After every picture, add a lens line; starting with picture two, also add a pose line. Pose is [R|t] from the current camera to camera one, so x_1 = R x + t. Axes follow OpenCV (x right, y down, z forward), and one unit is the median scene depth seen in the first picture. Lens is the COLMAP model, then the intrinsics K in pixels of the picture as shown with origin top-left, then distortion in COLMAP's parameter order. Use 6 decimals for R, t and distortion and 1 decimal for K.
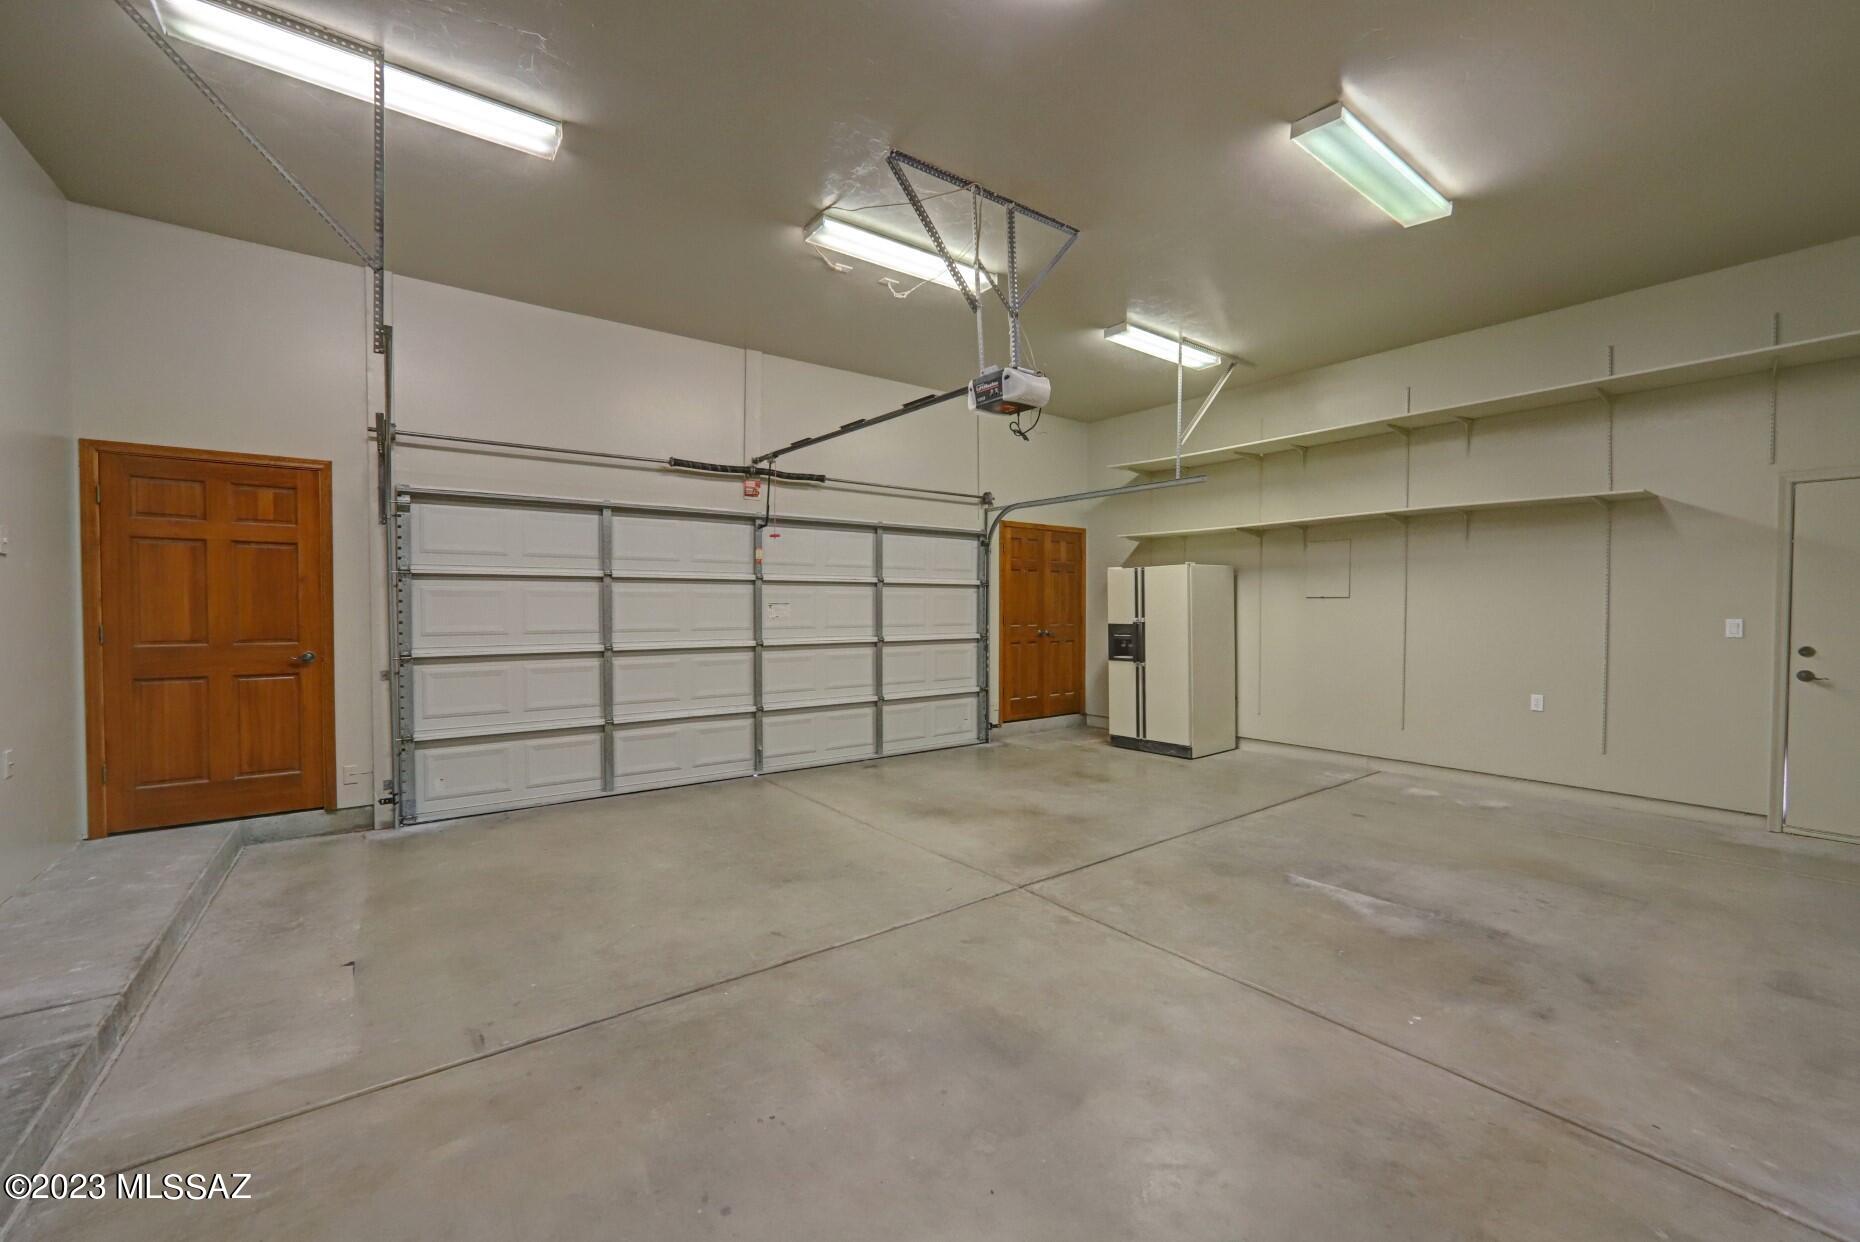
lens RADIAL K [[731.4, 0, 933.0], [0, 731.4, 616.1], [0, 0, 1]] dist [-0.000784, 0.000013]
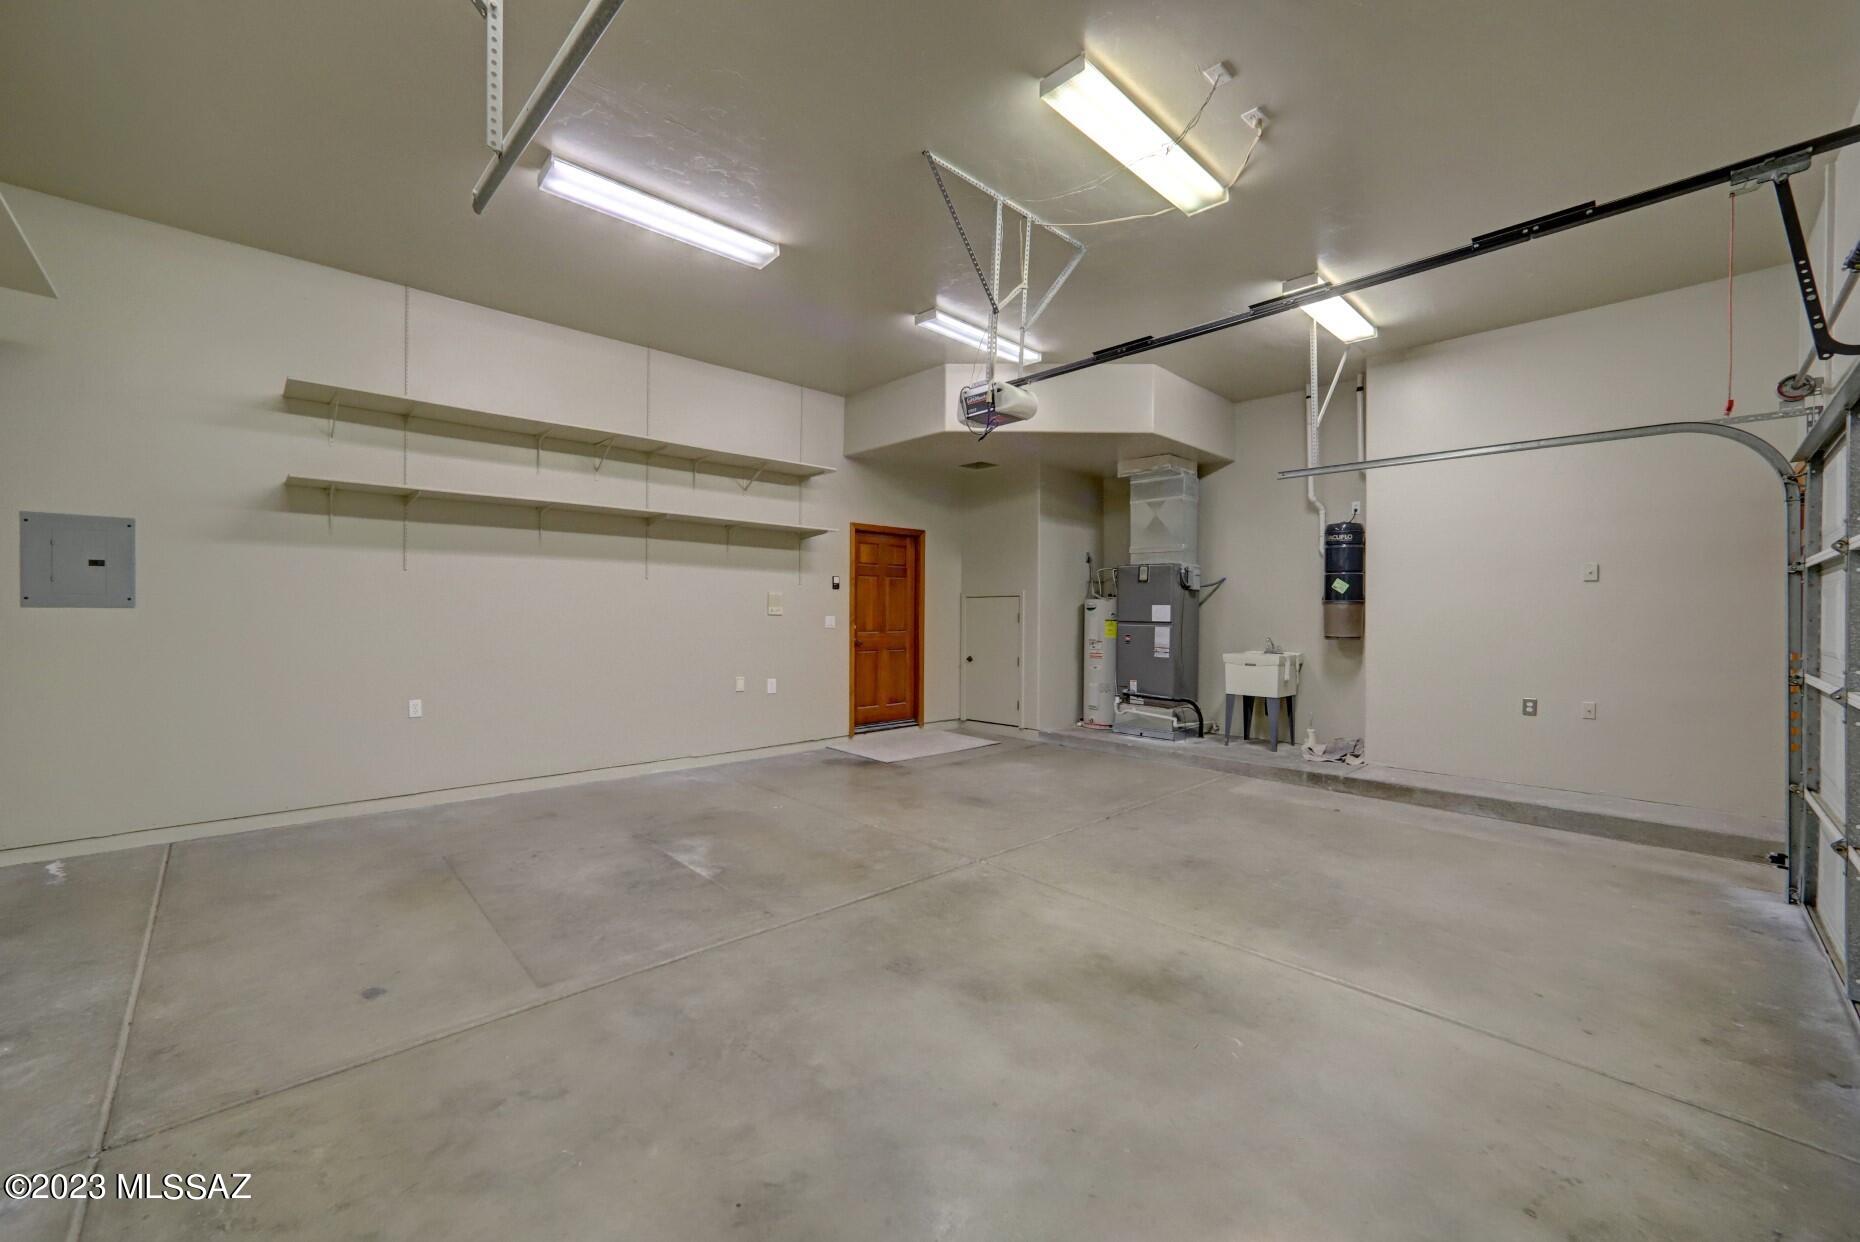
lens RADIAL K [[731.4, 0, 931.2], [0, 731.4, 615.3], [0, 0, 1]] dist [-0.000784, 0.000013]
pose [[-0.992358, -0.008567, -0.123094, 0.312657], [-0.011328, 0.999699, 0.021746, -0.022811], [0.122871, 0.022974, -0.992157, 1.976320]]
